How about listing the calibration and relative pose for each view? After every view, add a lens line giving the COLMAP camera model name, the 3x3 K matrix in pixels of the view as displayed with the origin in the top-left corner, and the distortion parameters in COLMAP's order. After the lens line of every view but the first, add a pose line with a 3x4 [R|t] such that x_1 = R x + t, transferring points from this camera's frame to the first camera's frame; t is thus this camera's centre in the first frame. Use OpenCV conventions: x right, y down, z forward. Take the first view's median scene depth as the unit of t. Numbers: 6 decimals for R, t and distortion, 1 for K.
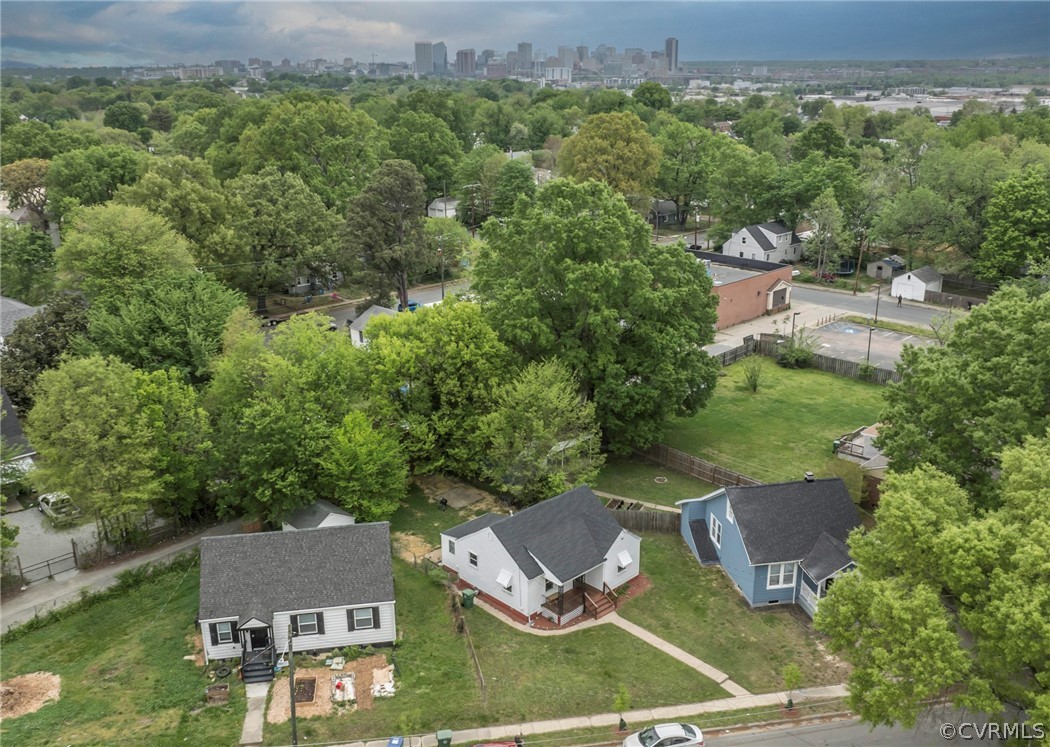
lens RADIAL K [[885.2, 0, 456.2], [0, 885.2, 374.3], [0, 0, 1]] dist [0.001395, 0.001468]
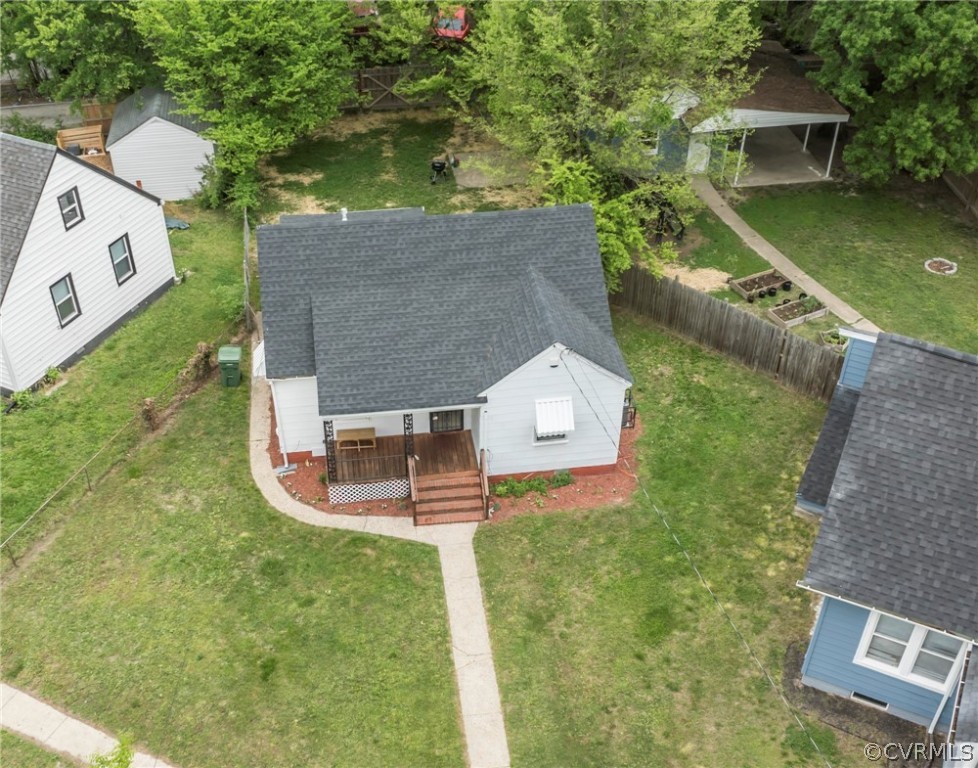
lens RADIAL K [[1047.9, 0, 448.8], [0, 1047.9, 385.8], [0, 0, 1]] dist [0.013761, -0.008490]
pose [[0.837851, 0.354566, -0.415076, 0.350199], [-0.182303, 0.898436, 0.399474, 0.024369], [0.514559, -0.259030, 0.817394, 0.632713]]
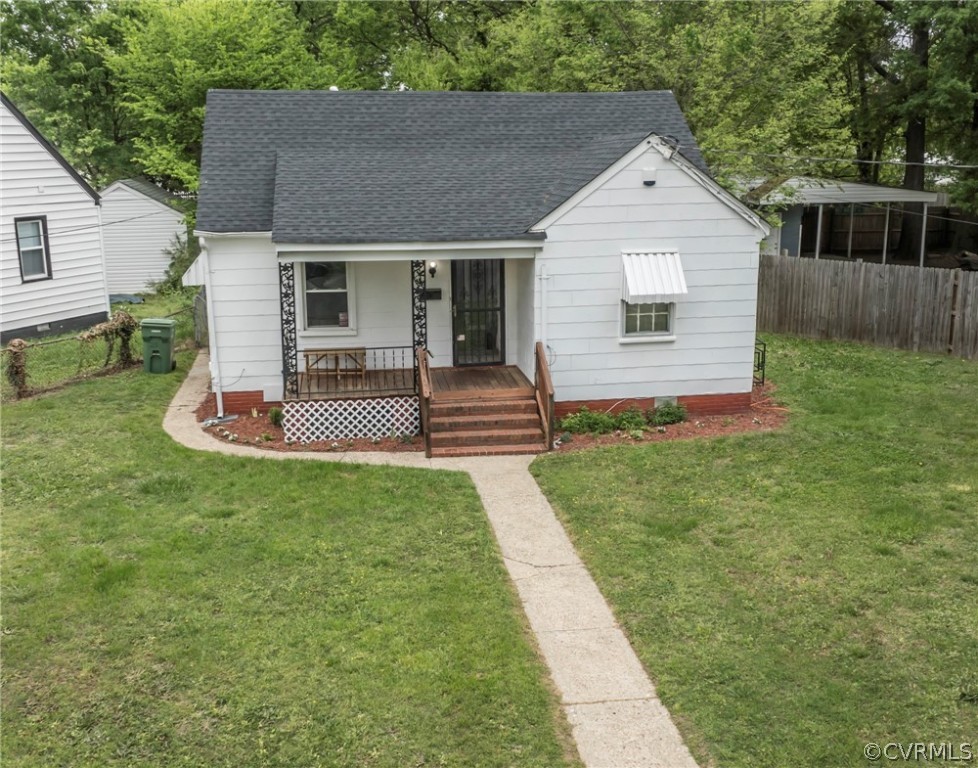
lens RADIAL K [[1015.0, 0, 493.5], [0, 1015.0, 384.1], [0, 0, 1]] dist [-0.000254, -0.002811]
pose [[0.855760, 0.145232, -0.496571, 0.306567], [-0.178295, 0.983783, -0.019536, 0.260948], [0.485681, 0.105254, 0.867776, 0.773526]]
